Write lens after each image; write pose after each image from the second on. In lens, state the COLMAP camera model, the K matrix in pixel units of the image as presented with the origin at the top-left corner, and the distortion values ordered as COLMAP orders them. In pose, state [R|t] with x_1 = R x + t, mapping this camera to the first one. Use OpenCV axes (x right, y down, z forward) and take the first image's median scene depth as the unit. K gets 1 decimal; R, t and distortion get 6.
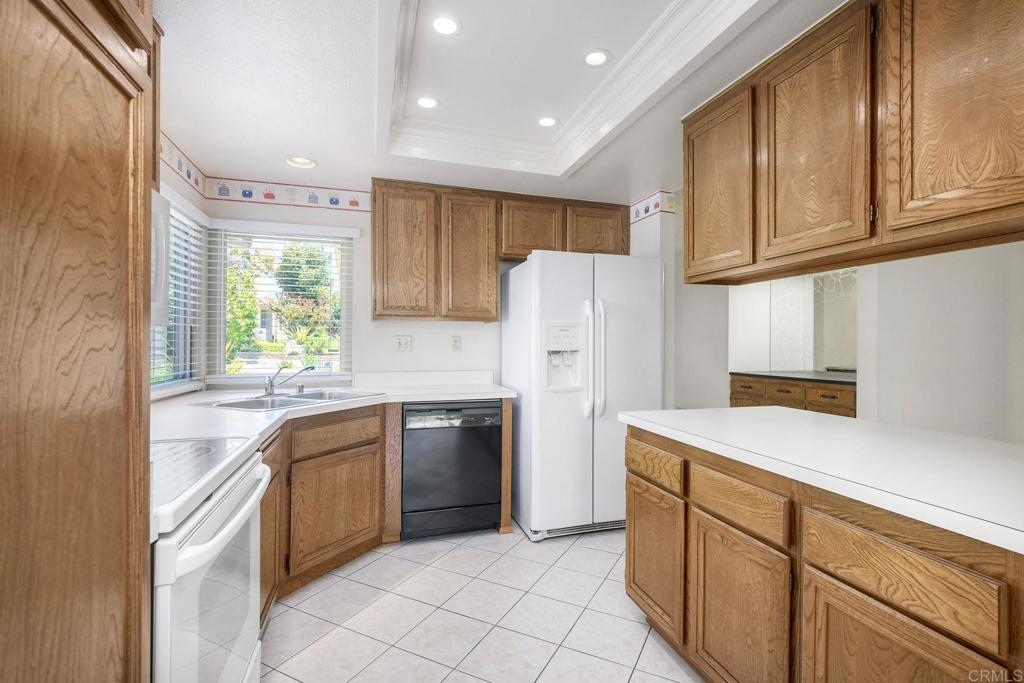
lens RADIAL K [[466.7, 0, 530.5], [0, 466.7, 342.8], [0, 0, 1]] dist [-0.001177, -0.000143]
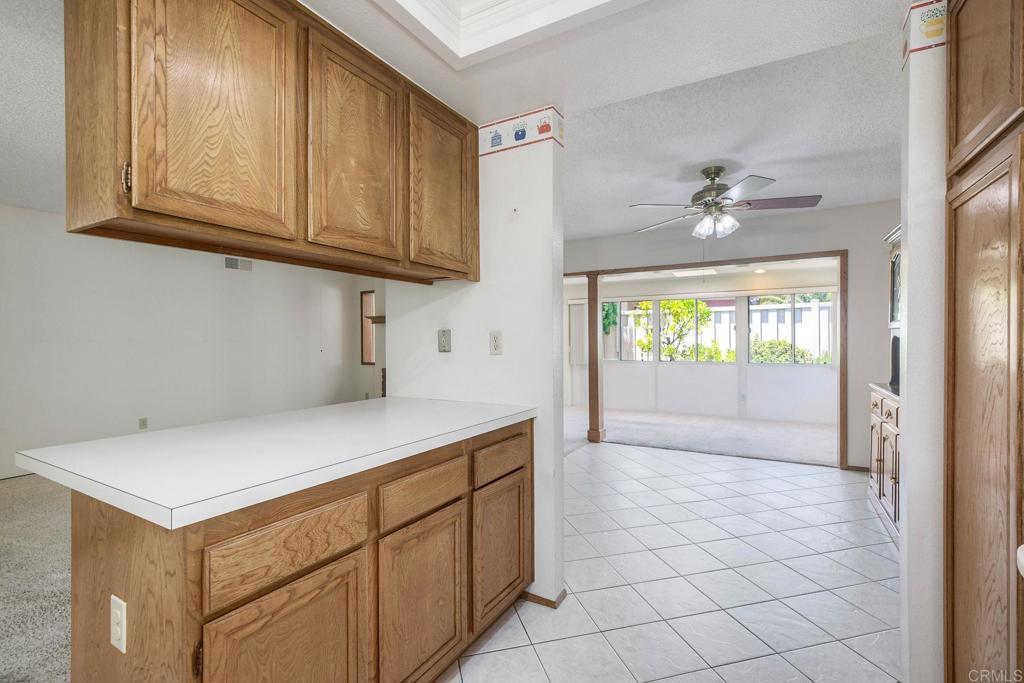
lens RADIAL K [[455.9, 0, 515.0], [0, 455.9, 342.1], [0, 0, 1]] dist [-0.002024, 0.000047]
pose [[-0.657301, -0.009880, 0.753563, -0.219177], [-0.002921, 0.999940, 0.010563, -0.002229], [-0.753622, 0.004742, -0.657290, 0.731846]]
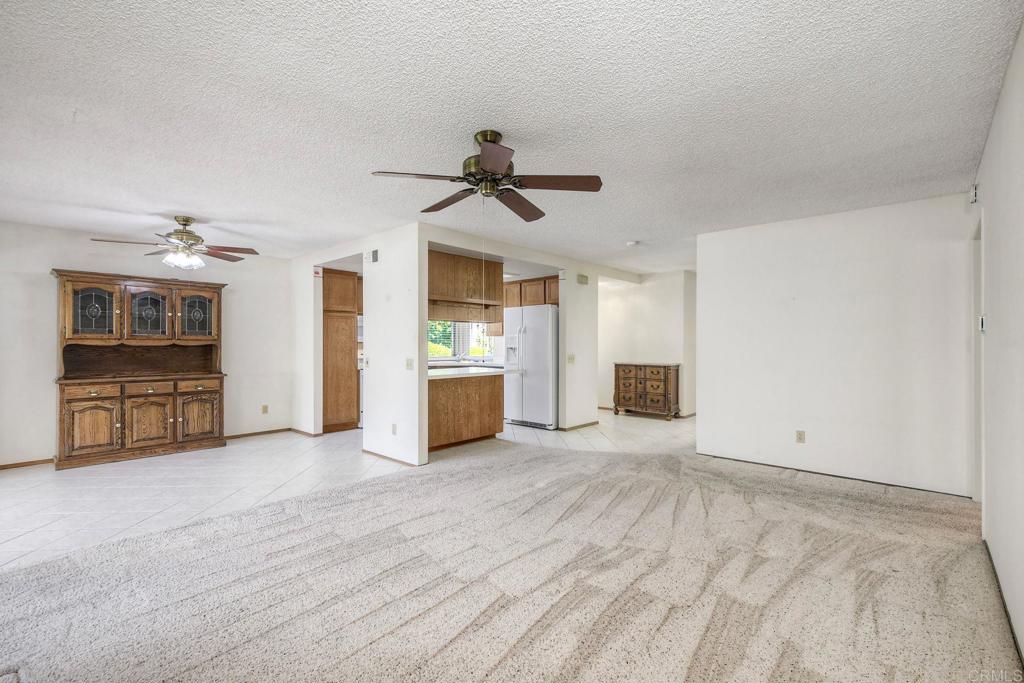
lens RADIAL K [[455.9, 0, 515.0], [0, 455.9, 342.1], [0, 0, 1]] dist [-0.002024, 0.000047]
pose [[0.473406, -0.011093, -0.880775, 2.100394], [0.005864, 0.999938, -0.009441, 0.010630], [0.880825, -0.000695, 0.473442, -0.106393]]
